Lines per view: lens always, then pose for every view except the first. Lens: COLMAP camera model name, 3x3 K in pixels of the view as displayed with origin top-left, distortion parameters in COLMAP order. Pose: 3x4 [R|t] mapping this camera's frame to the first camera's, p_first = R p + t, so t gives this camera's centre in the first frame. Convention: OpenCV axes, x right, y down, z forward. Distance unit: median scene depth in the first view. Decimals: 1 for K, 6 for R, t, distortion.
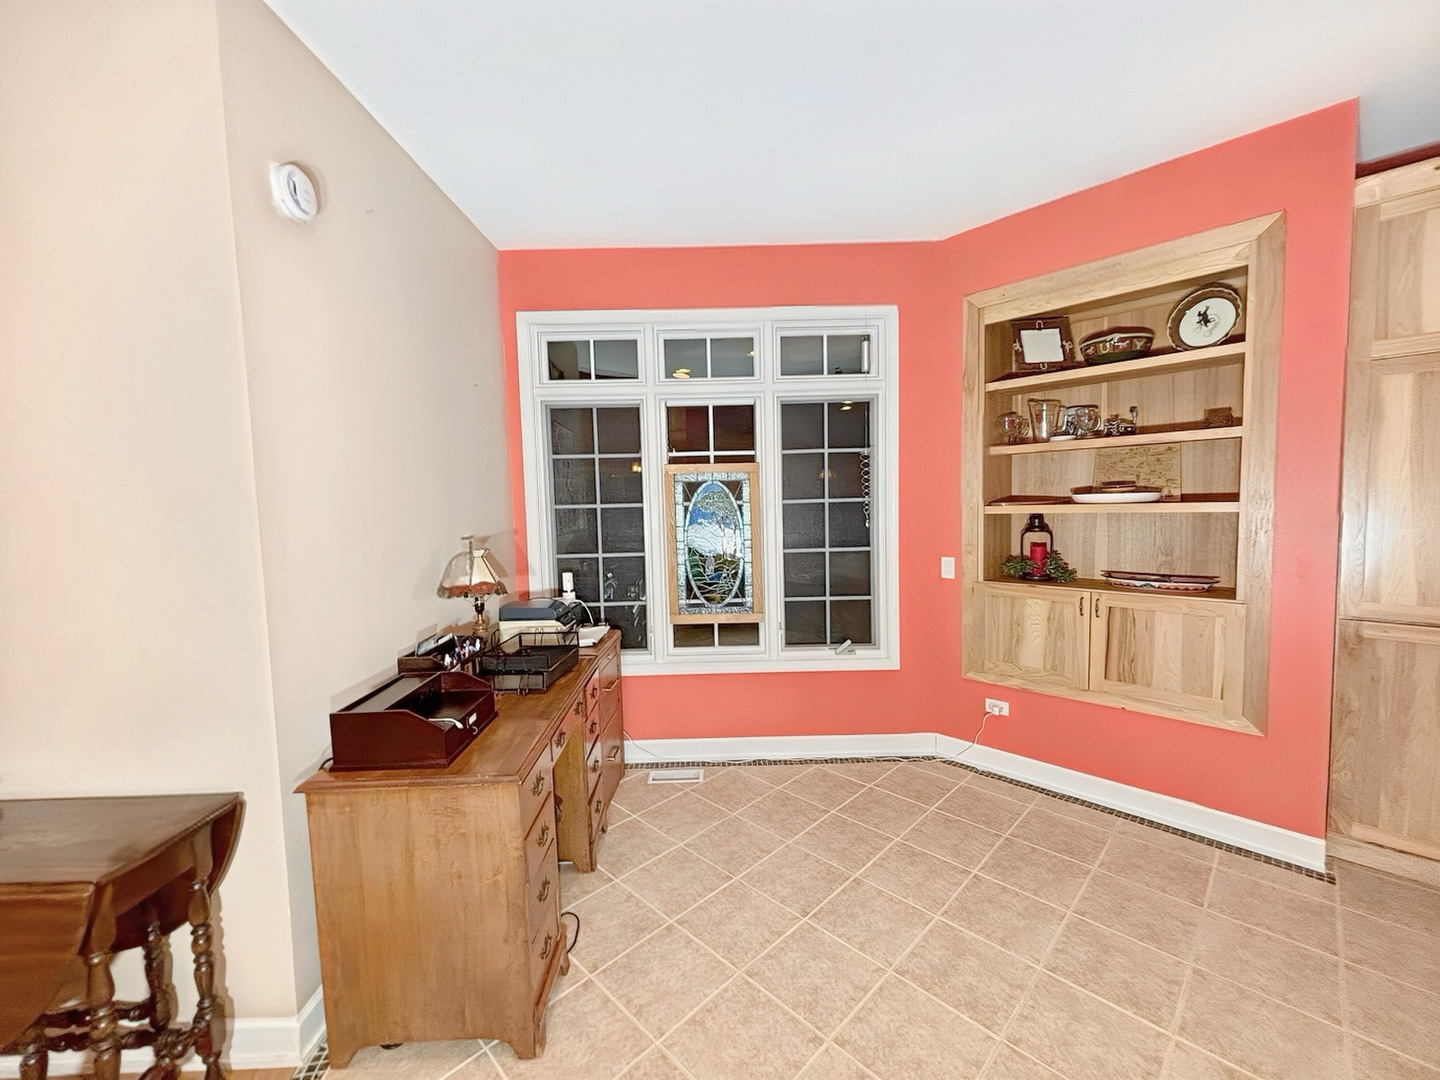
lens RADIAL K [[584.9, 0, 716.9], [0, 584.9, 538.3], [0, 0, 1]] dist [0.002433, -0.001022]
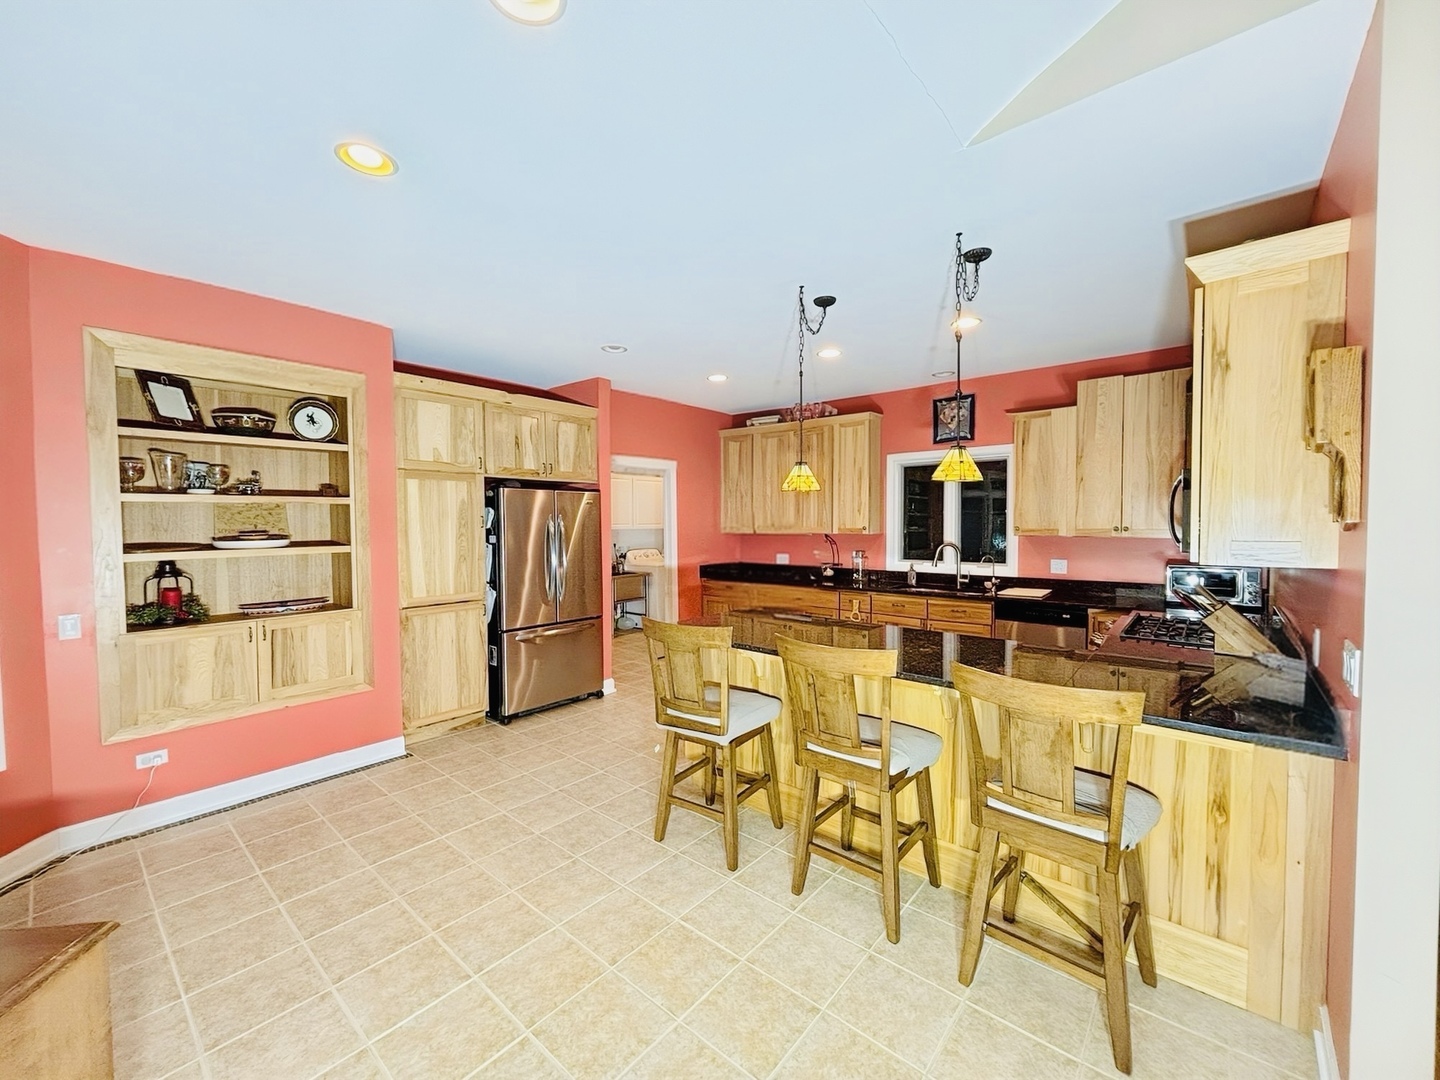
lens RADIAL K [[584.9, 0, 722.2], [0, 584.9, 539.6], [0, 0, 1]] dist [0.002433, -0.001022]
pose [[-0.094341, -0.005717, 0.995524, -0.629345], [0.074228, 0.997160, 0.012761, -0.020095], [-0.992769, 0.075099, -0.093648, 0.131031]]
